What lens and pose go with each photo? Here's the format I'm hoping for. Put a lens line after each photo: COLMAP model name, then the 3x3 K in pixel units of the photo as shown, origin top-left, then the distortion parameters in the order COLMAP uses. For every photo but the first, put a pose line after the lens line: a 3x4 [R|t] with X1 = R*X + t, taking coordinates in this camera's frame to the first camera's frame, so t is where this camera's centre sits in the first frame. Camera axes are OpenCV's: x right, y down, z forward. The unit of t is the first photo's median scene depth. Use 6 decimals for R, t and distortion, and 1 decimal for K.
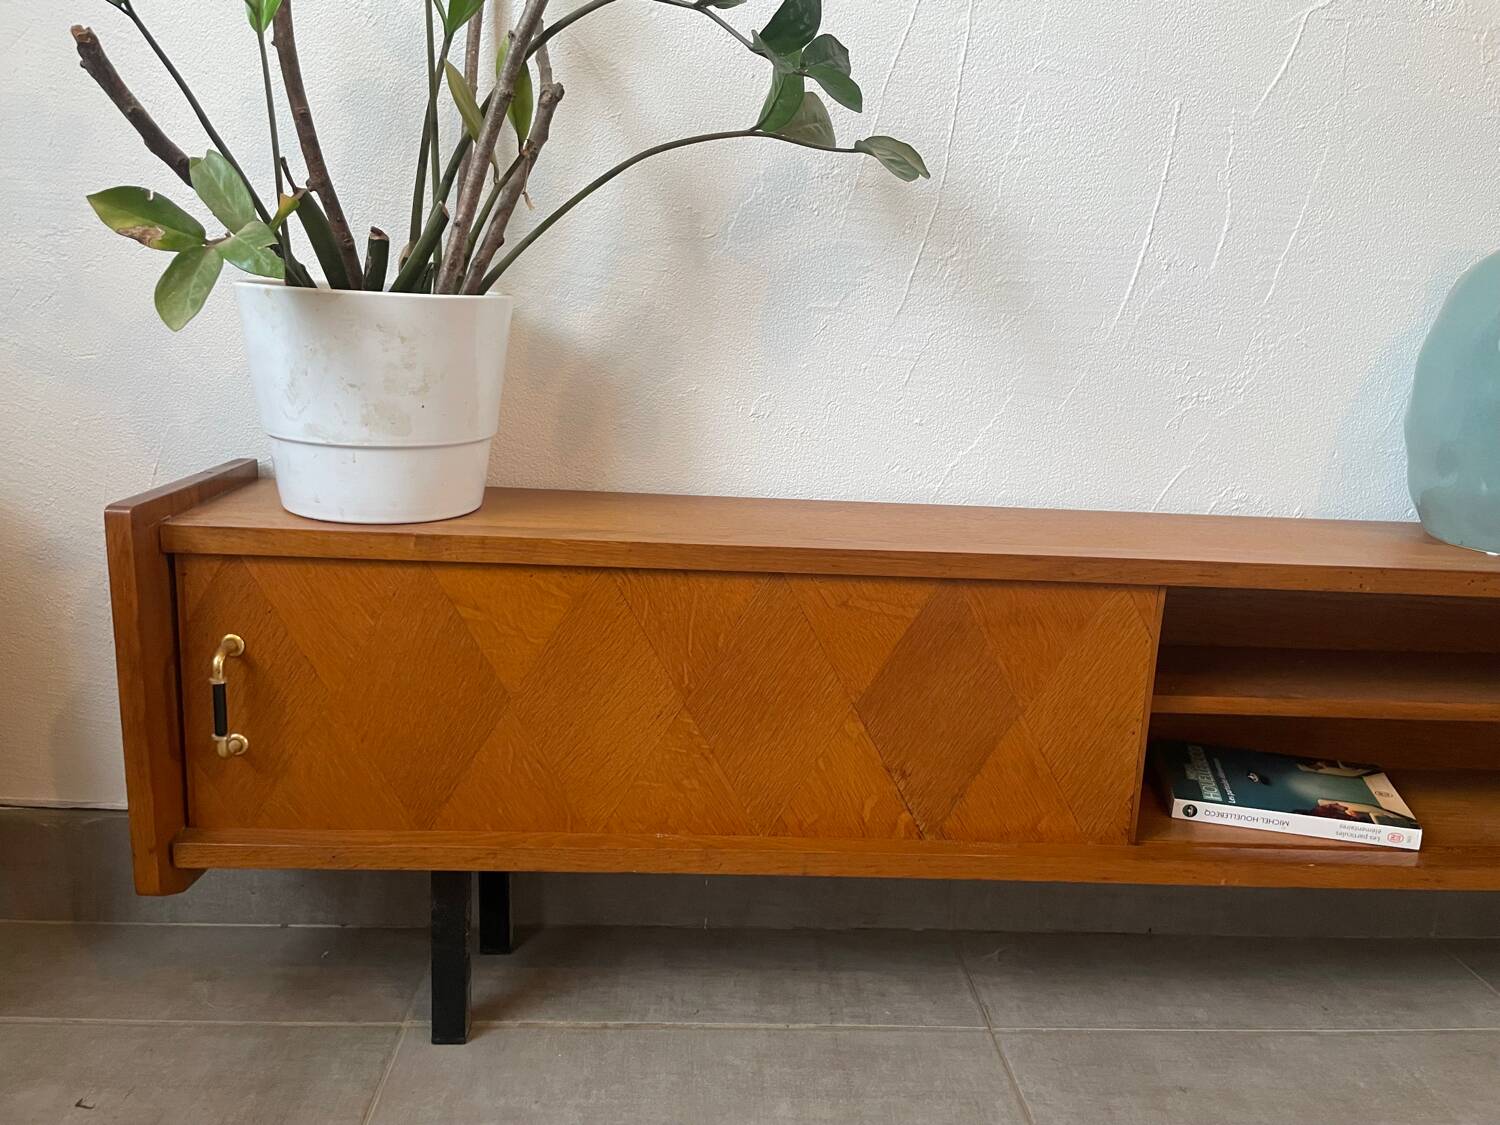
lens RADIAL K [[1155.1, 0, 760.9], [0, 1155.1, 548.5], [0, 0, 1]] dist [0.075737, -0.108037]
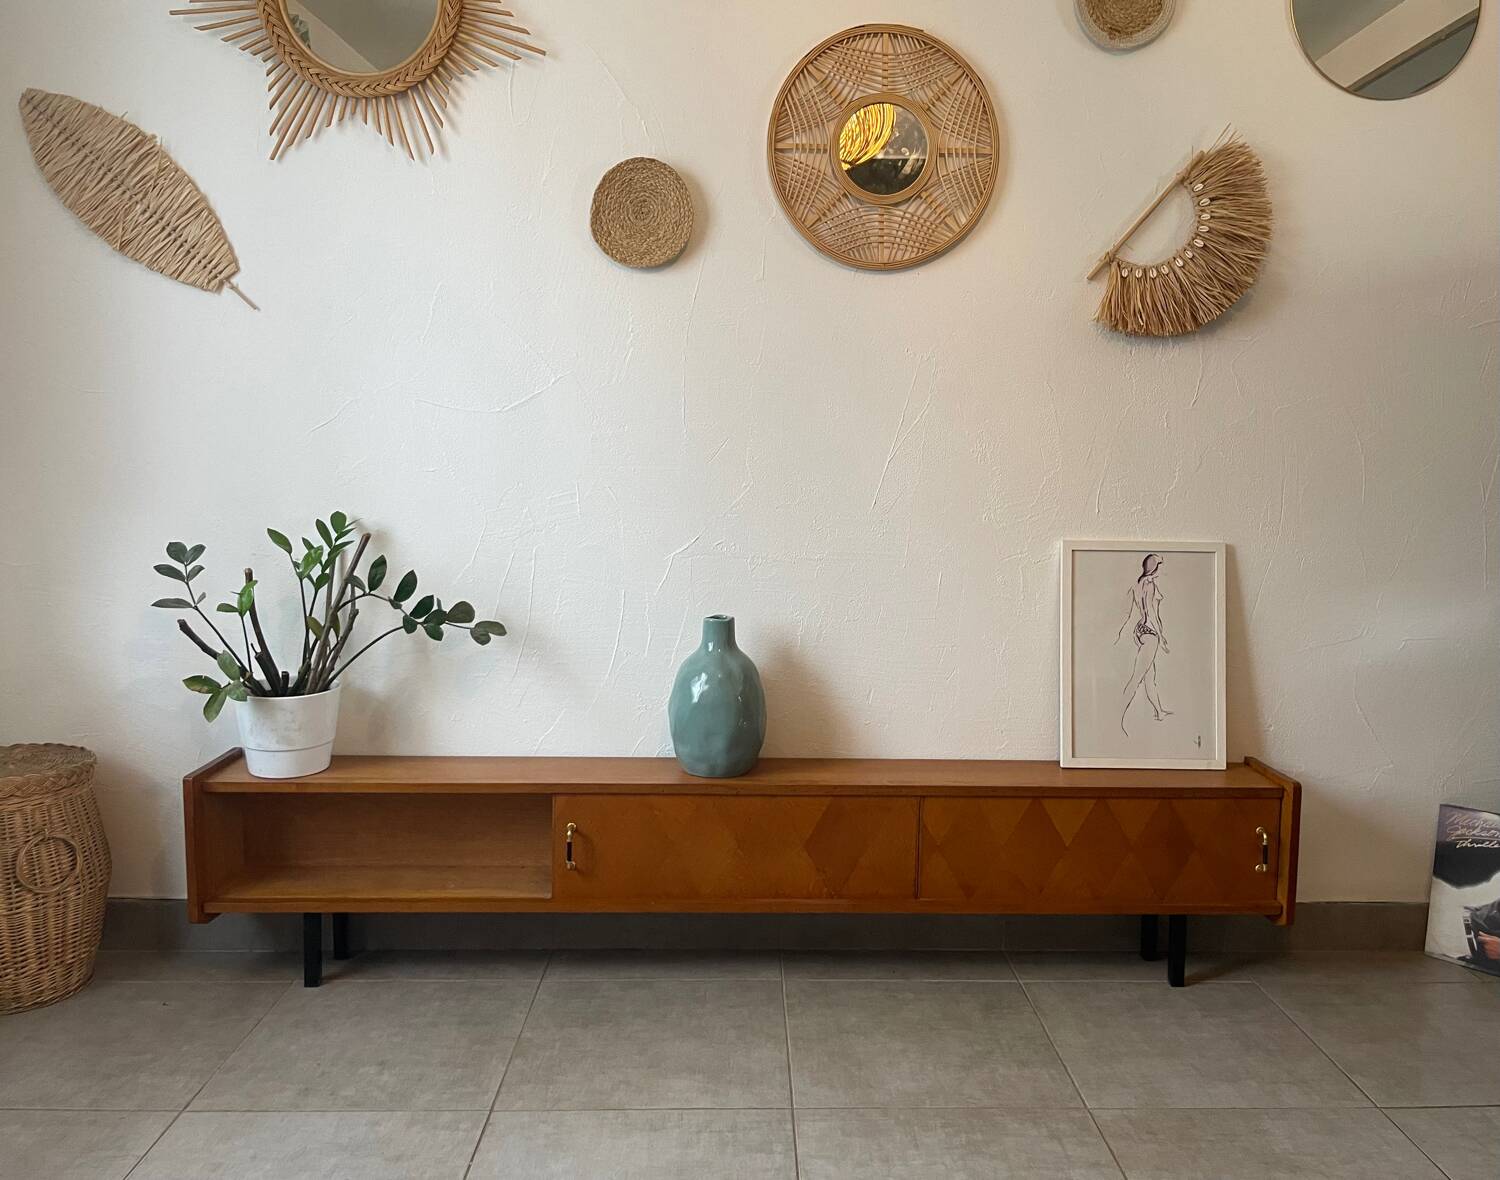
lens RADIAL K [[1149.9, 0, 770.0], [0, 1149.9, 576.5], [0, 0, 1]] dist [0.066895, -0.090627]
pose [[0.999611, -0.023932, -0.014334, 0.799666], [0.022320, 0.994366, -0.103624, -0.174016], [0.016734, 0.103264, 0.994513, -1.603668]]
